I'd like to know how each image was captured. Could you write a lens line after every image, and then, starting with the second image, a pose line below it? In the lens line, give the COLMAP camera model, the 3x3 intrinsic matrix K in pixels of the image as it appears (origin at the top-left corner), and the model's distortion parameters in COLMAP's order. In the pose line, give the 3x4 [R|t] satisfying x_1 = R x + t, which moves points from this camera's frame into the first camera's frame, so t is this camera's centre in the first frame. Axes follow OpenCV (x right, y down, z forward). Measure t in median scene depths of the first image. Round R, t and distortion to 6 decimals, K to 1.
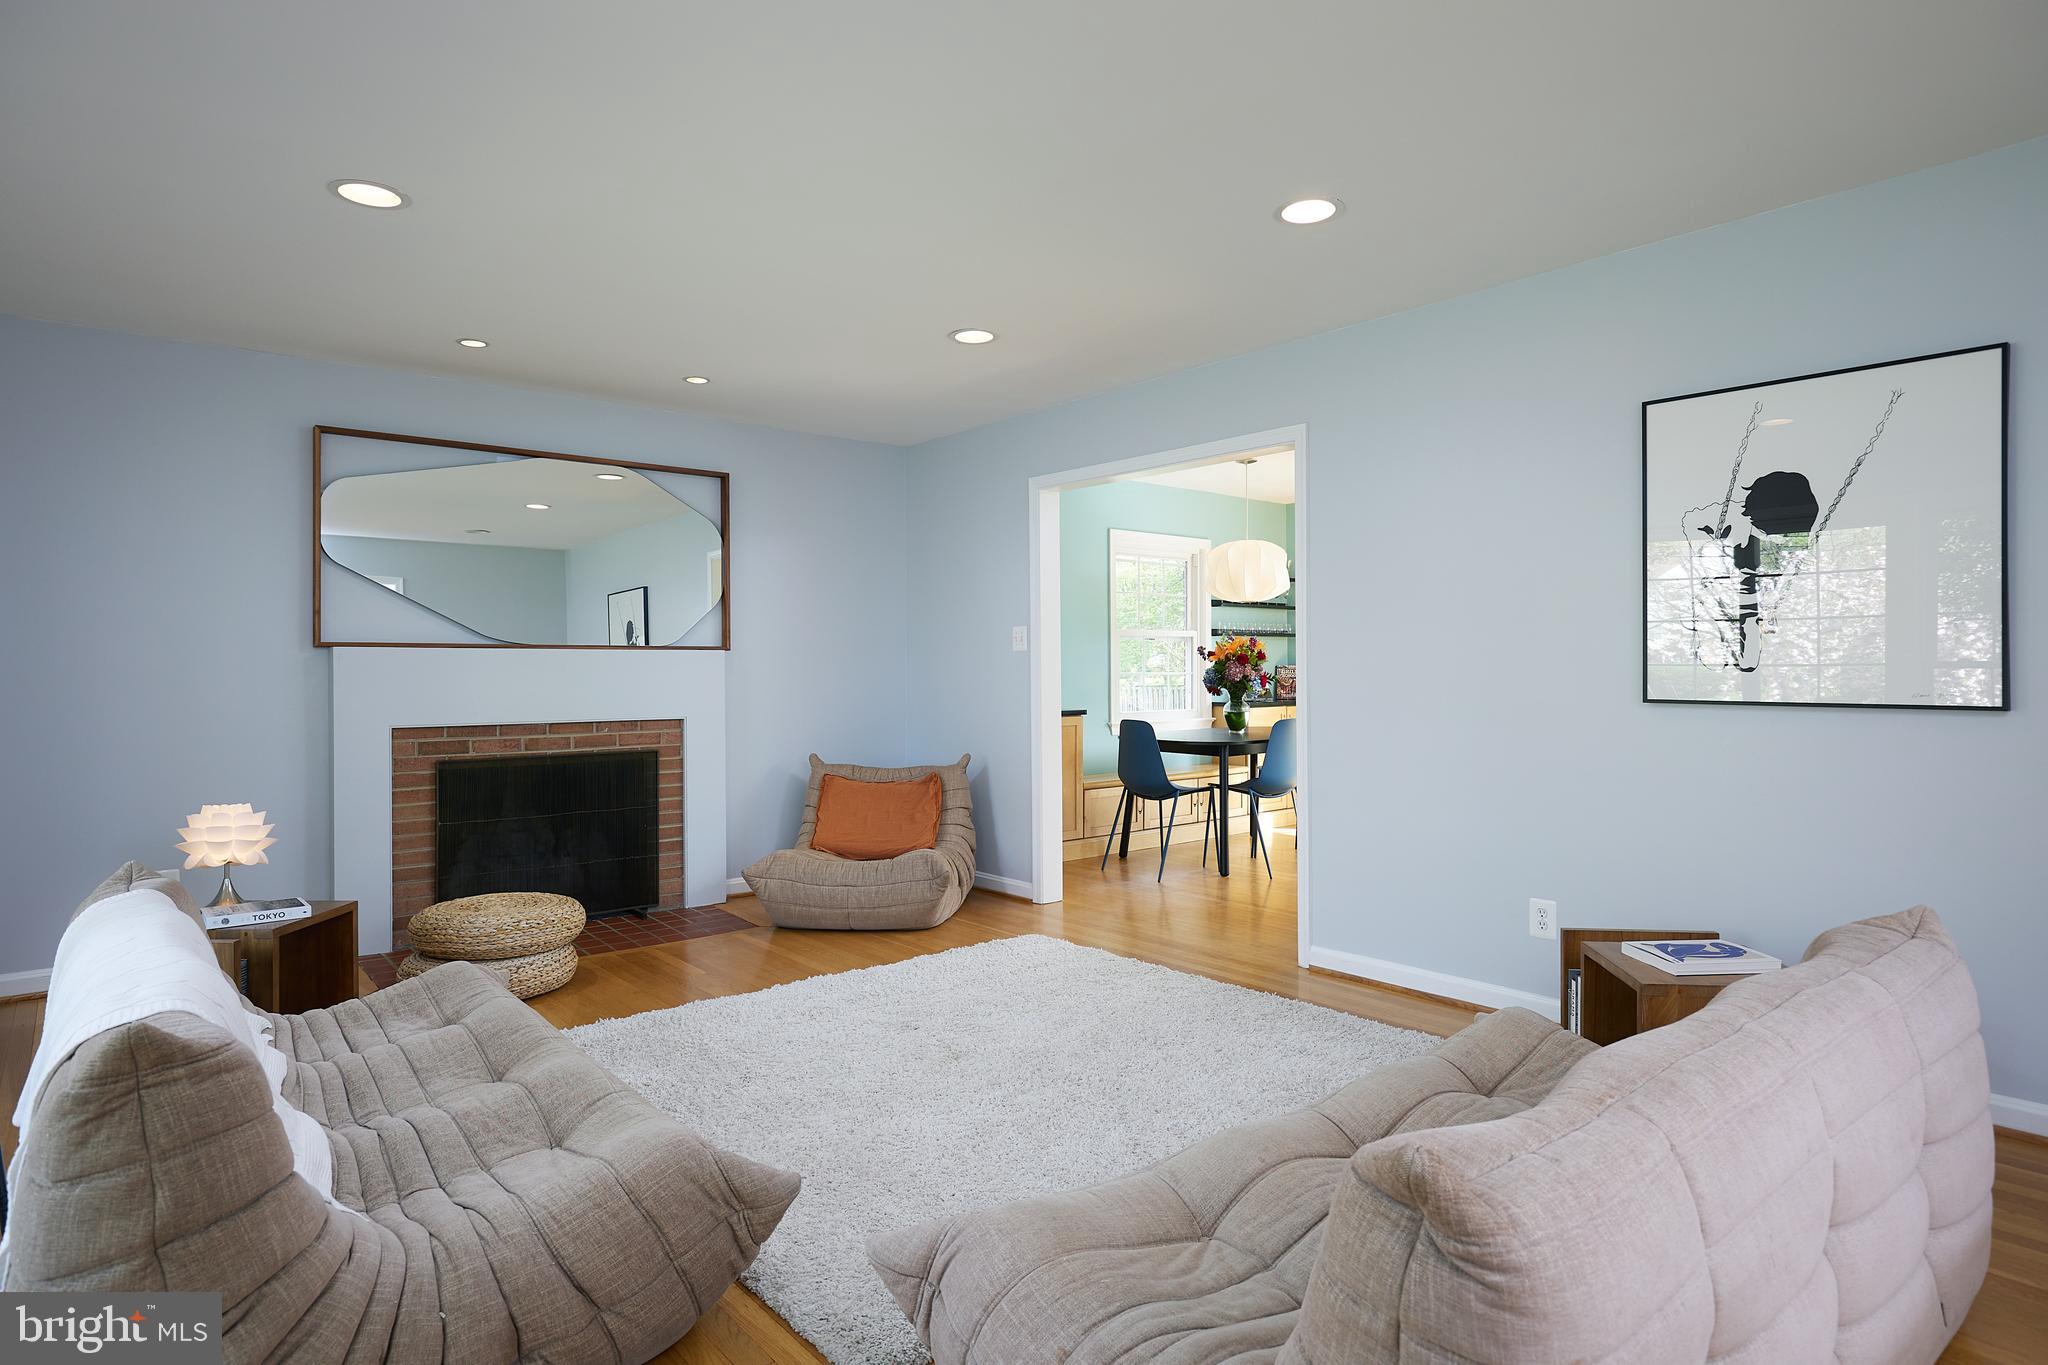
lens RADIAL K [[1121.7, 0, 1021.6], [0, 1121.7, 679.5], [0, 0, 1]] dist [-0.012785, -0.000121]
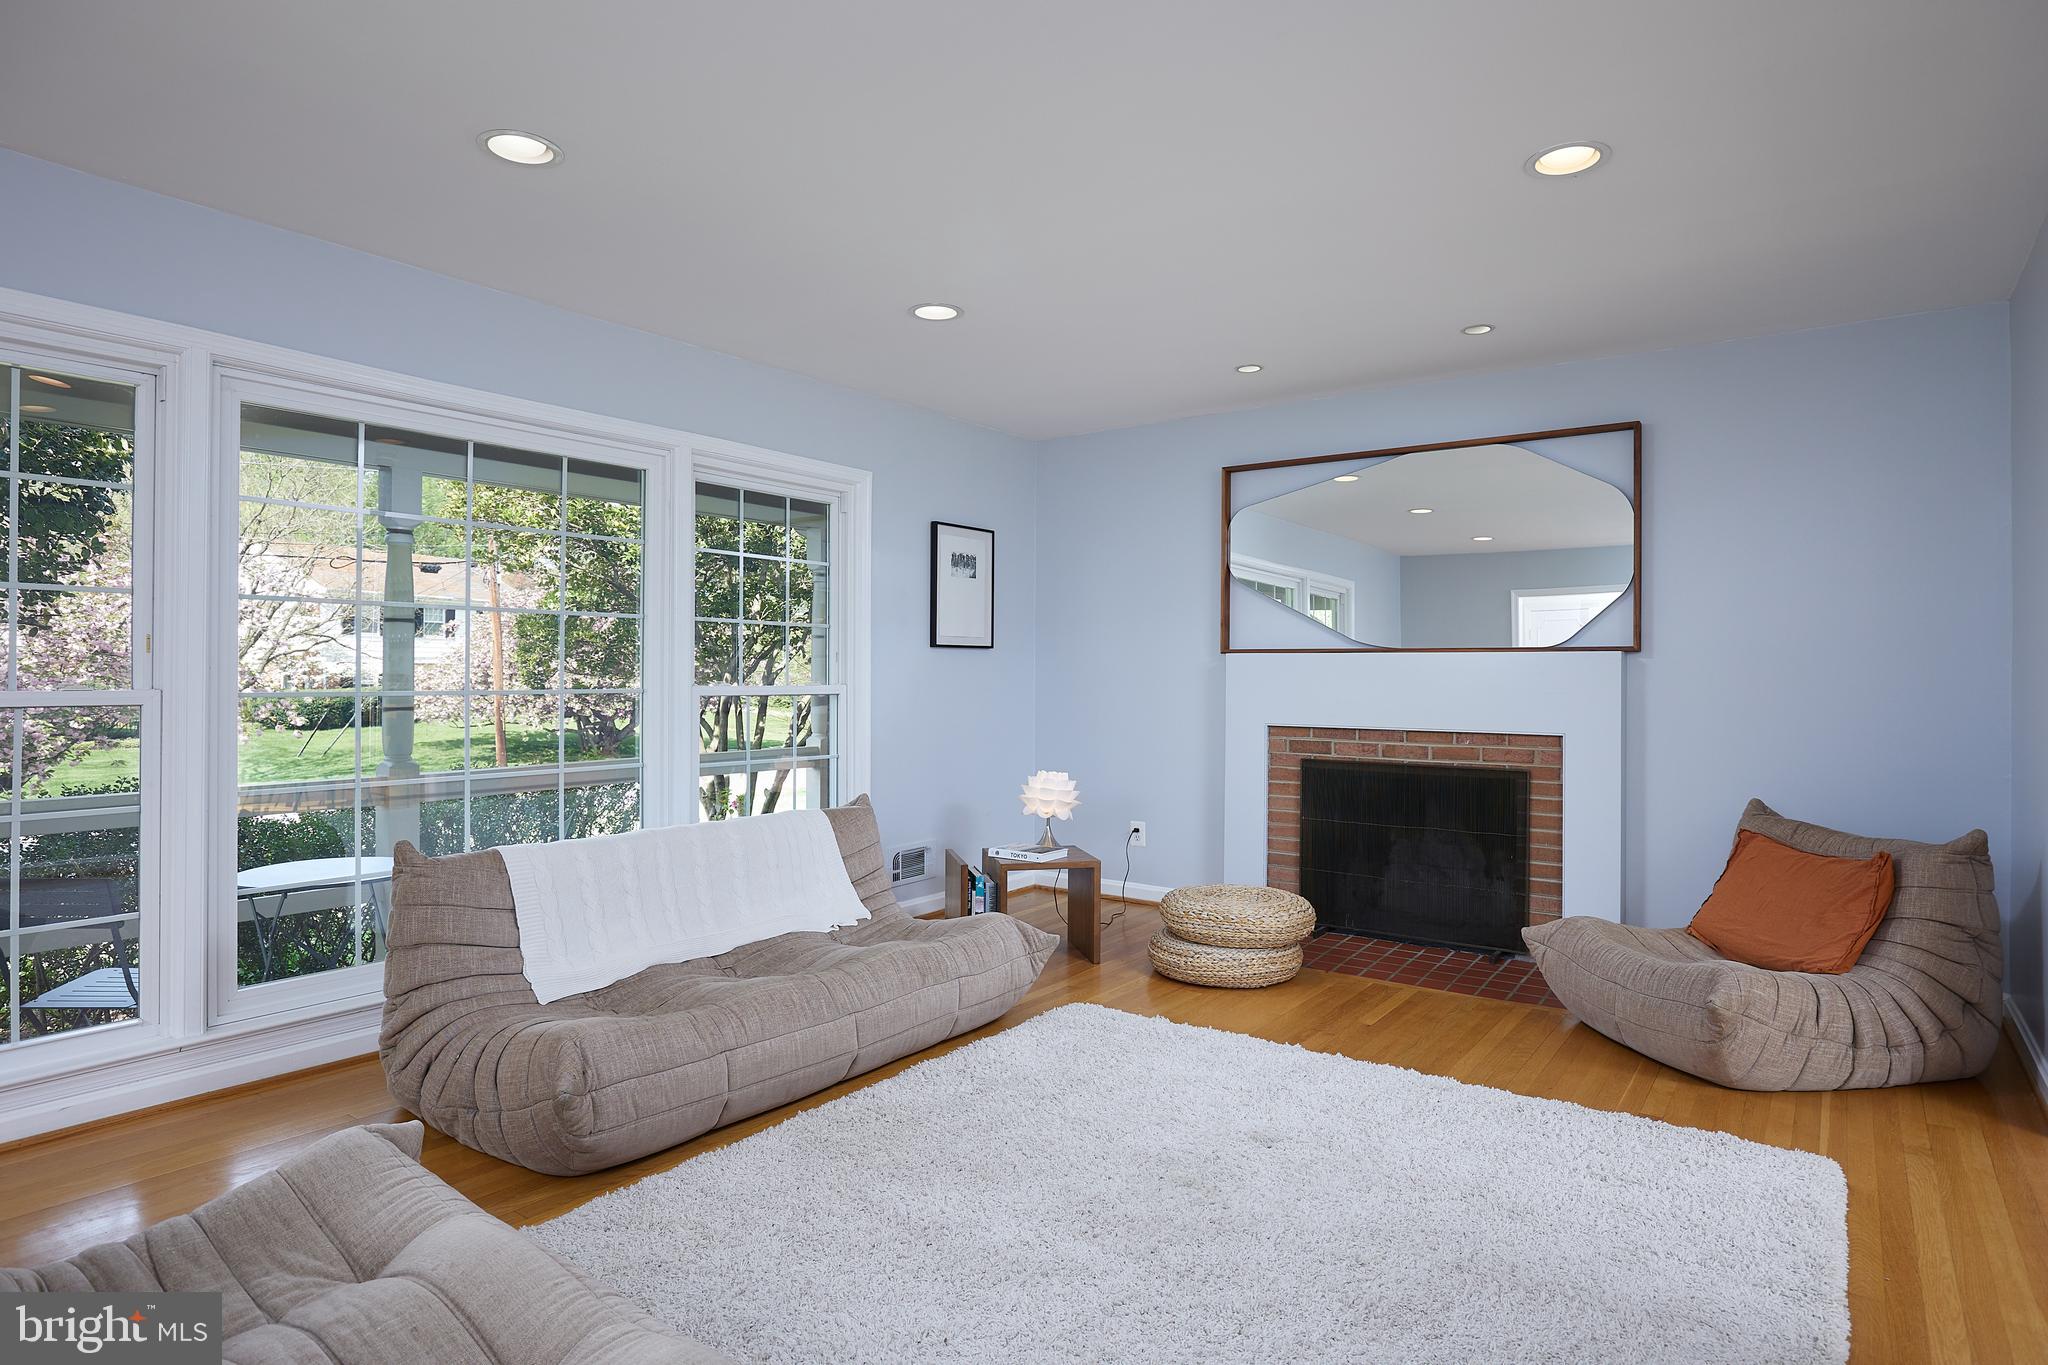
lens RADIAL K [[1121.7, 0, 1024.7], [0, 1121.7, 674.4], [0, 0, 1]] dist [-0.012785, -0.000121]
pose [[0.235337, 0.007996, -0.971881, 0.434157], [-0.014216, 0.999888, 0.004784, -0.008754], [0.971810, 0.012690, 0.235424, 0.462369]]
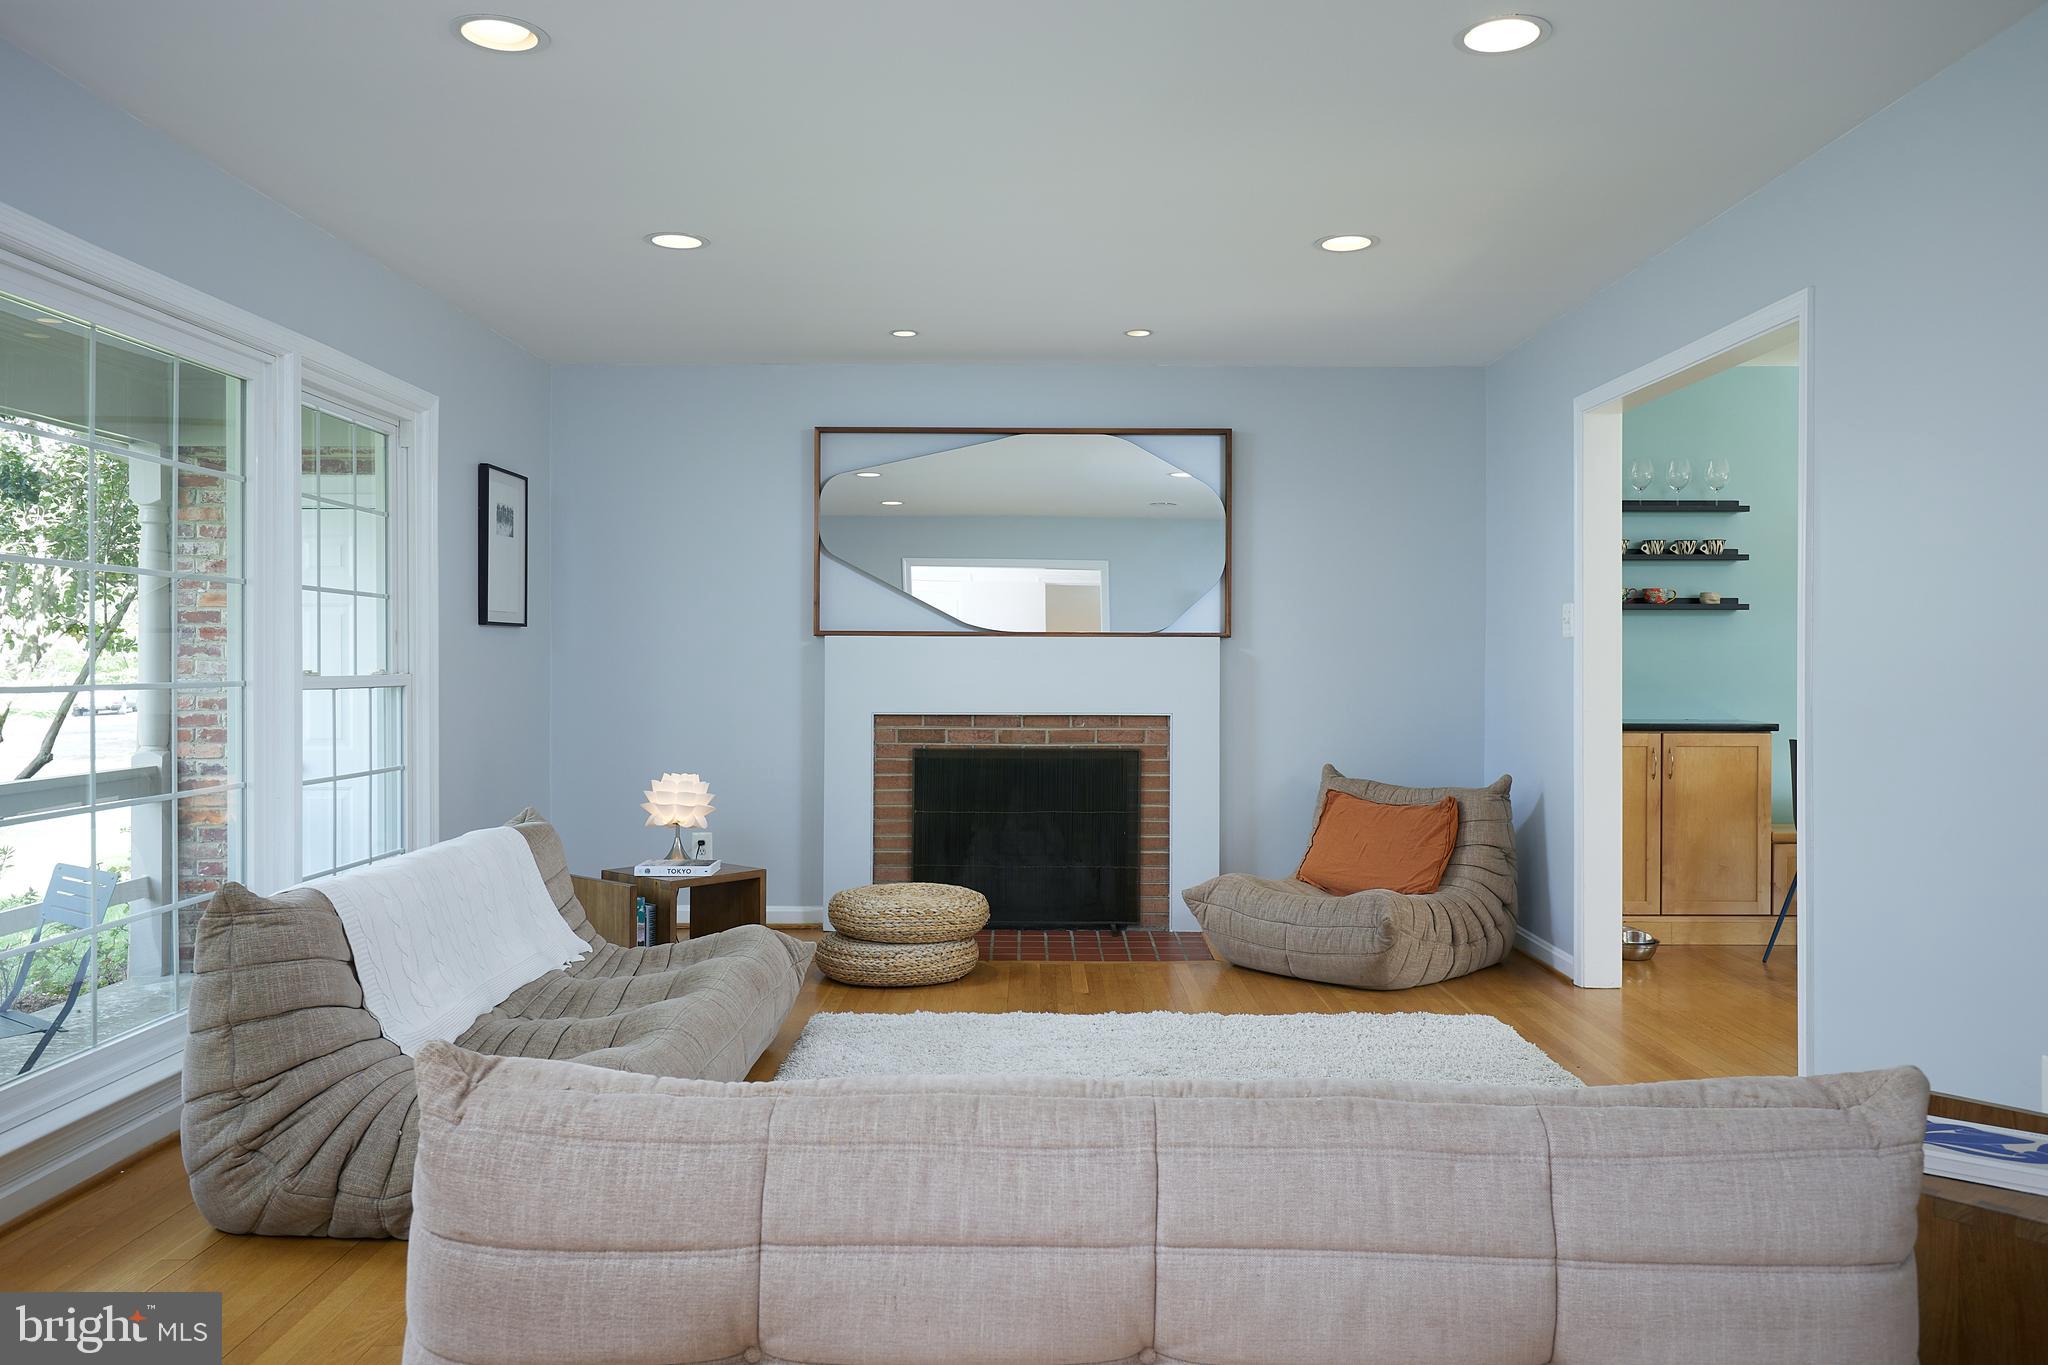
lens RADIAL K [[1531.0, 0, 1032.2], [0, 1531.0, 674.4], [0, 0, 1]] dist [0.022216, 0.005860]
pose [[0.762362, 0.014014, -0.646999, 0.424814], [-0.012409, 0.999898, 0.007036, -0.004596], [0.647032, 0.002665, 0.762458, 0.018157]]
